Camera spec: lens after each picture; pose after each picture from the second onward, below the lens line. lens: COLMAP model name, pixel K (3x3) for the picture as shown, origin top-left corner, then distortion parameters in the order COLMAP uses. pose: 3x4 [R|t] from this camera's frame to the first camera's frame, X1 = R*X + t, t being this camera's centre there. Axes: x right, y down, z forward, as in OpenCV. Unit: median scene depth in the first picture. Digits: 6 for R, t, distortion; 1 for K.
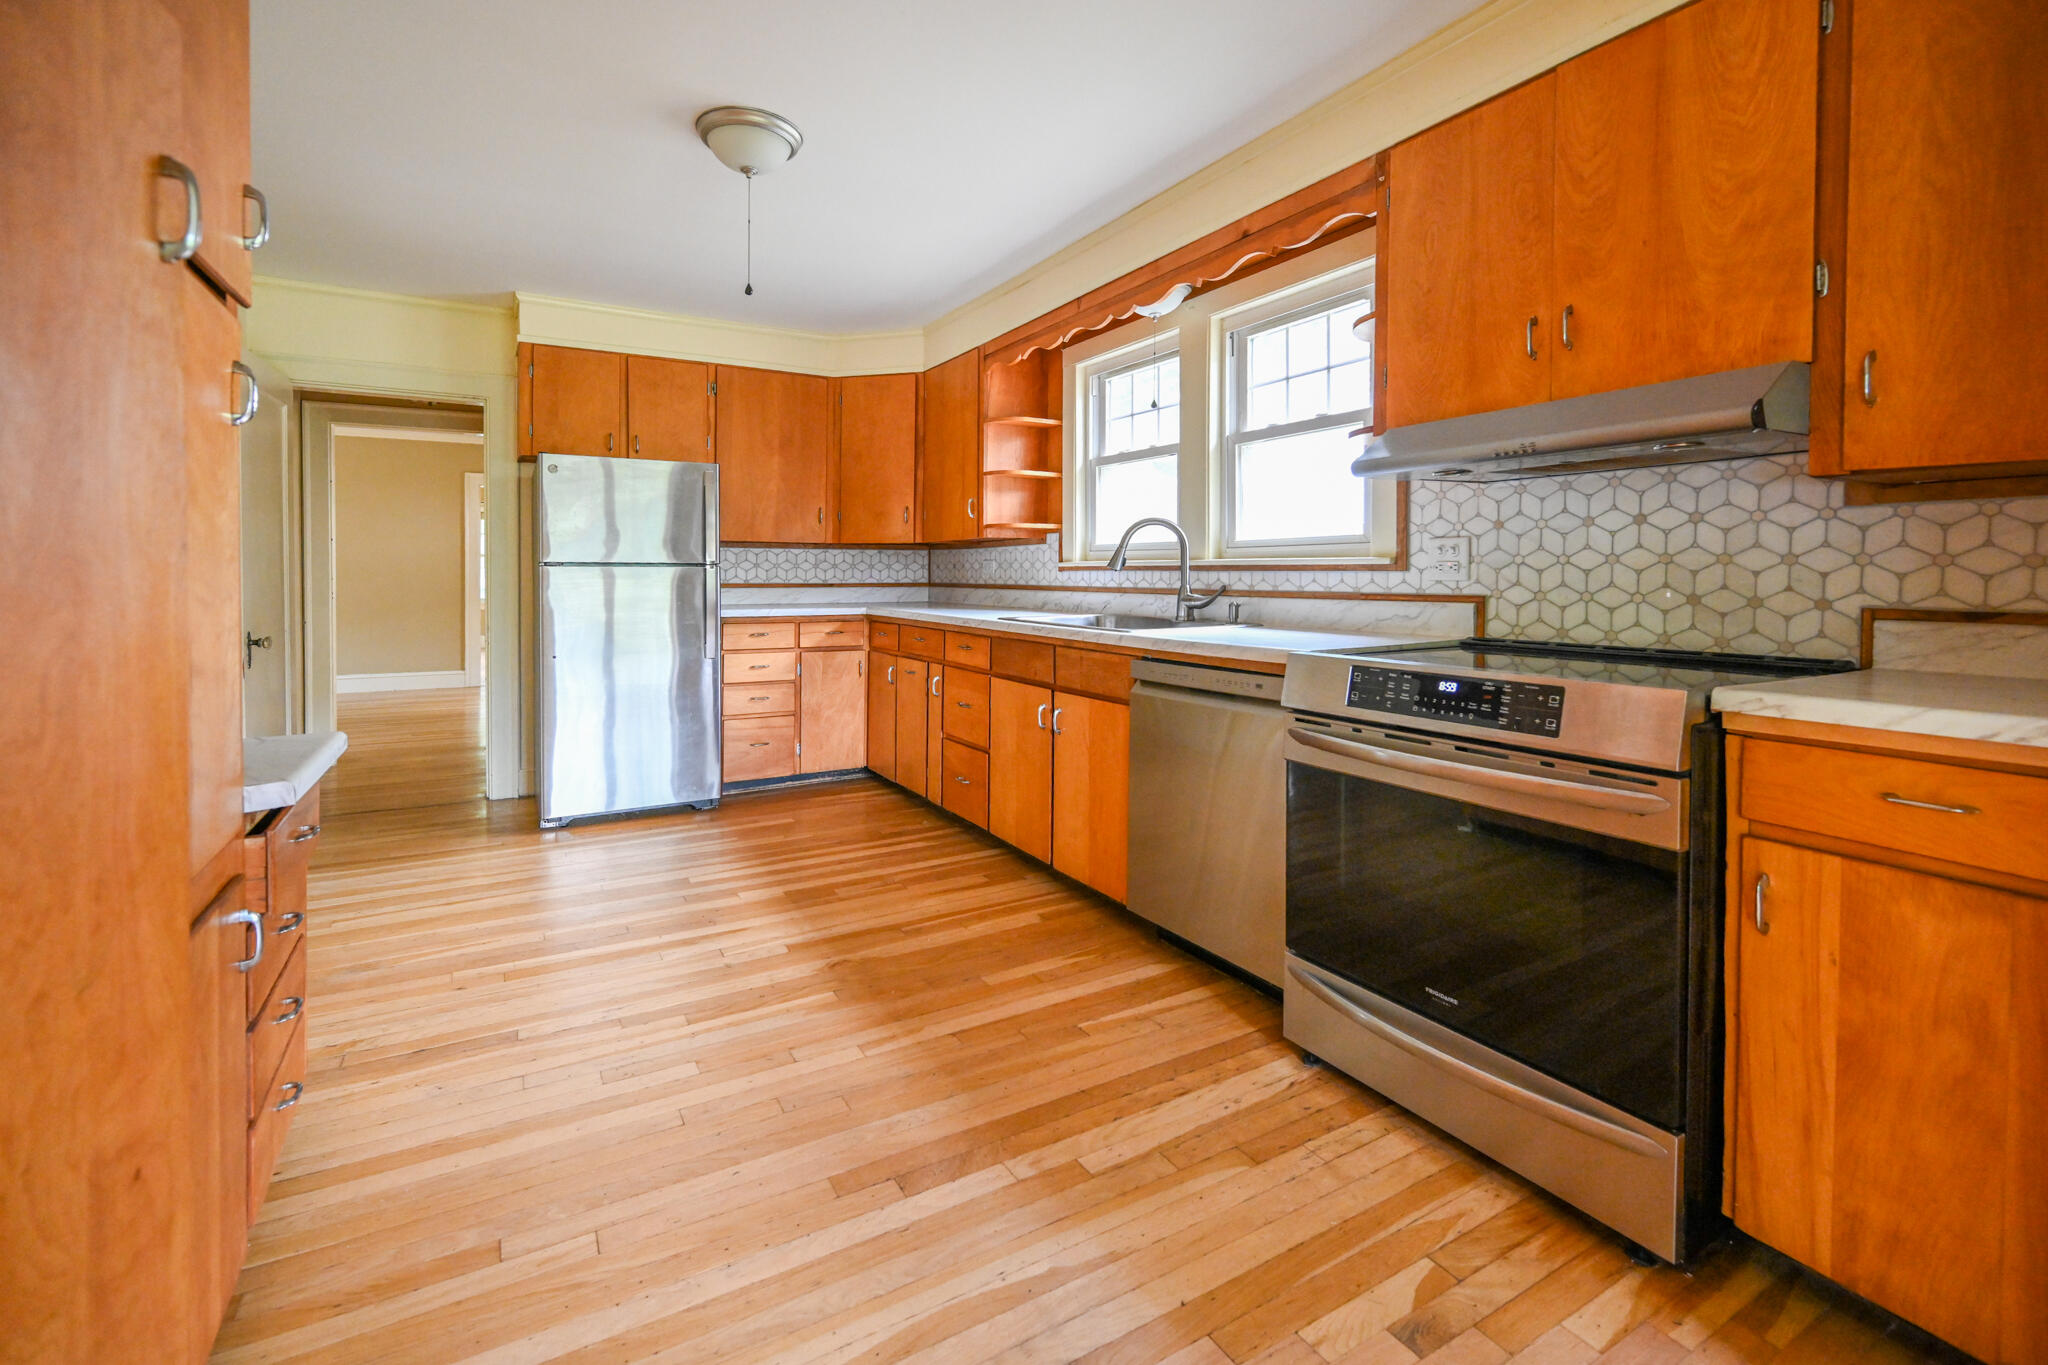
lens RADIAL K [[904.1, 0, 1048.5], [0, 904.1, 594.3], [0, 0, 1]] dist [0.009921, 0.001475]
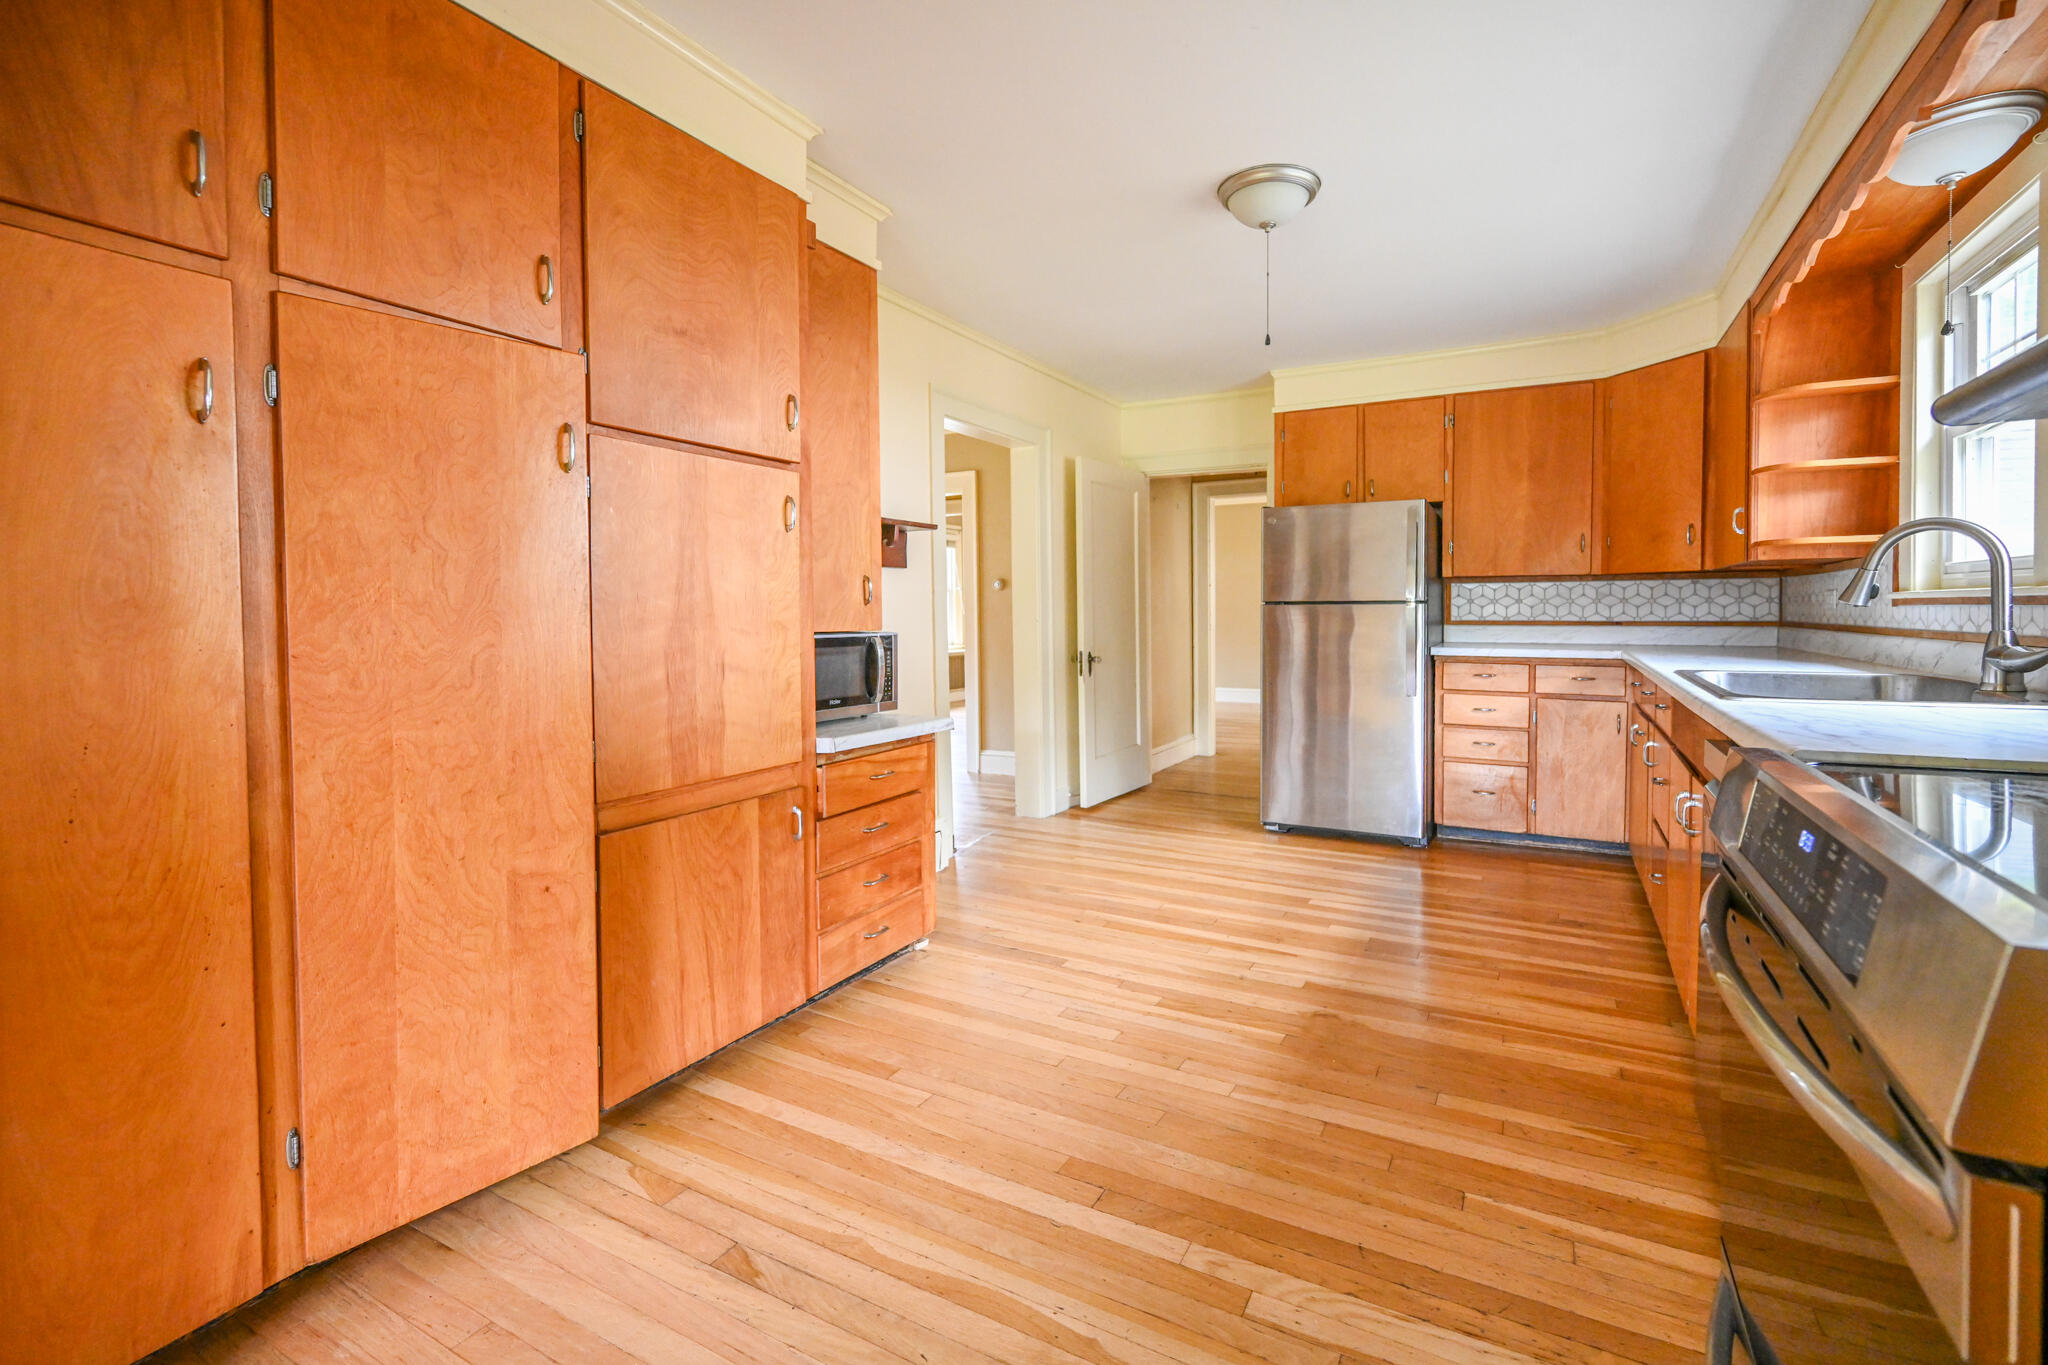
lens RADIAL K [[904.1, 0, 1082.9], [0, 904.1, 635.5], [0, 0, 1]] dist [0.009921, 0.001475]
pose [[0.537988, 0.020940, -0.842692, 0.327445], [-0.014931, 0.999771, 0.015311, -0.006660], [0.842820, 0.004345, 0.538178, 0.195107]]
